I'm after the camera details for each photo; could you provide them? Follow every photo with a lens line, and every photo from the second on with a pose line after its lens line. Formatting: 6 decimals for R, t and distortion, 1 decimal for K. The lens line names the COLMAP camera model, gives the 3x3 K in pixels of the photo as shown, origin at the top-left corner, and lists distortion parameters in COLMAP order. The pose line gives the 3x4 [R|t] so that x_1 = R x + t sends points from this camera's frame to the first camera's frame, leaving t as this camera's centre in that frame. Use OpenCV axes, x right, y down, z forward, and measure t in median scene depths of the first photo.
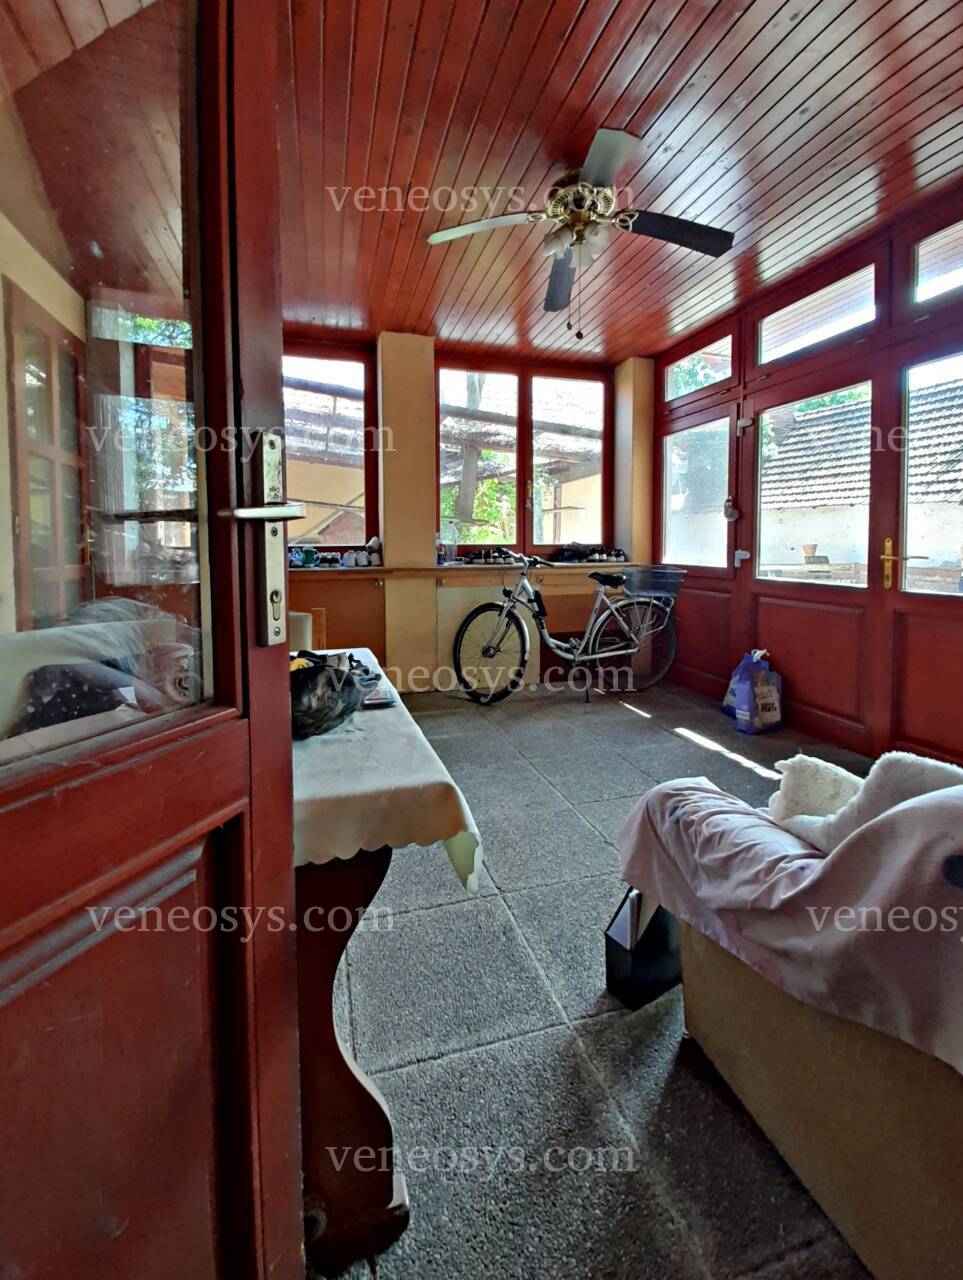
lens RADIAL K [[524.3, 0, 481.5], [0, 524.3, 640.0], [0, 0, 1]] dist [0.000140, 0.000151]
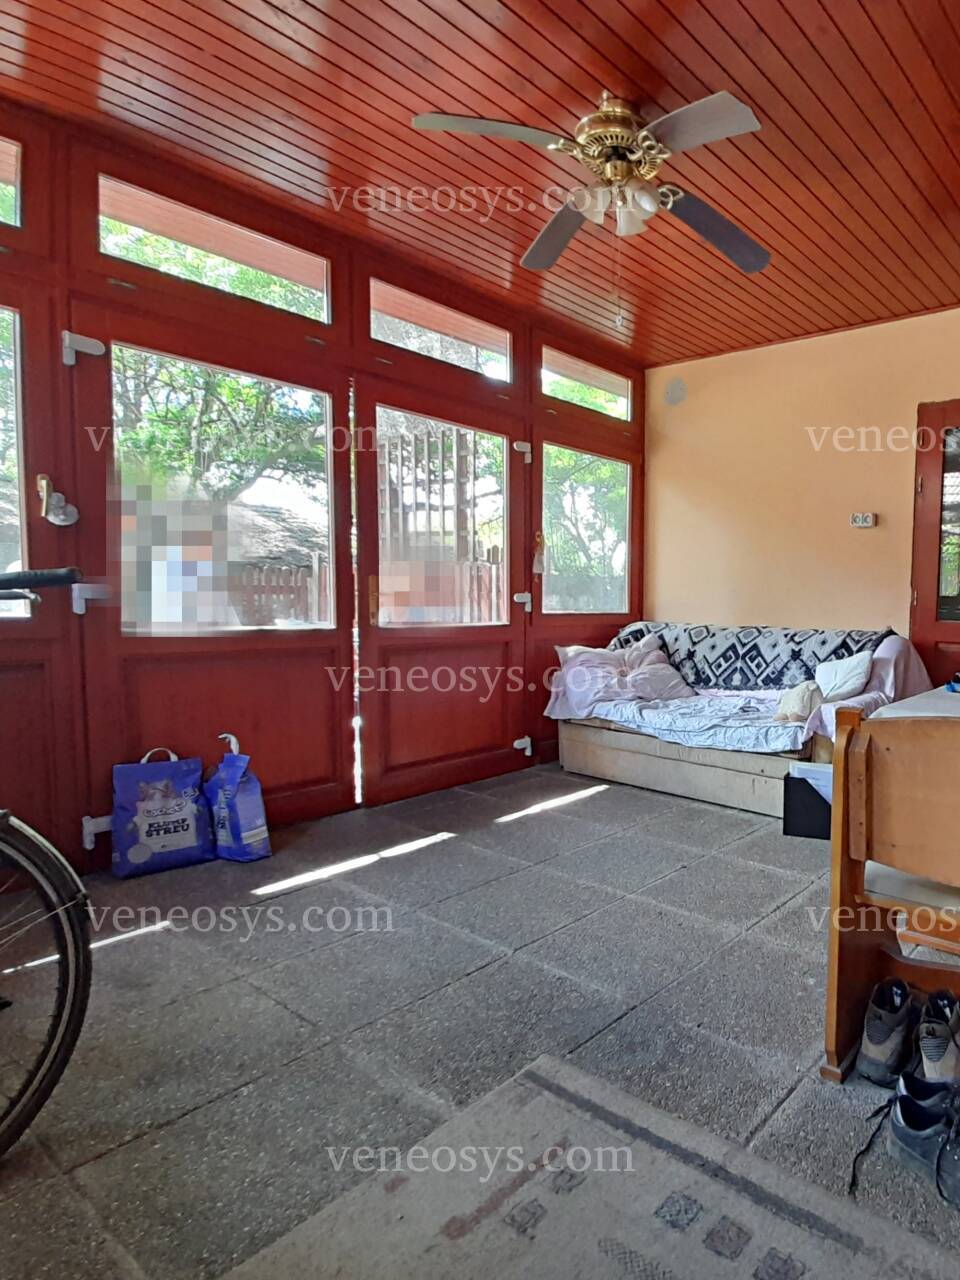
lens RADIAL K [[524.3, 0, 480.0], [0, 524.3, 640.0], [0, 0, 1]] dist [0.000140, 0.000151]
pose [[-0.324362, -0.136287, 0.936064, -0.215318], [0.127203, 0.974294, 0.185931, -0.237406], [-0.937341, 0.179379, -0.298688, 1.128689]]
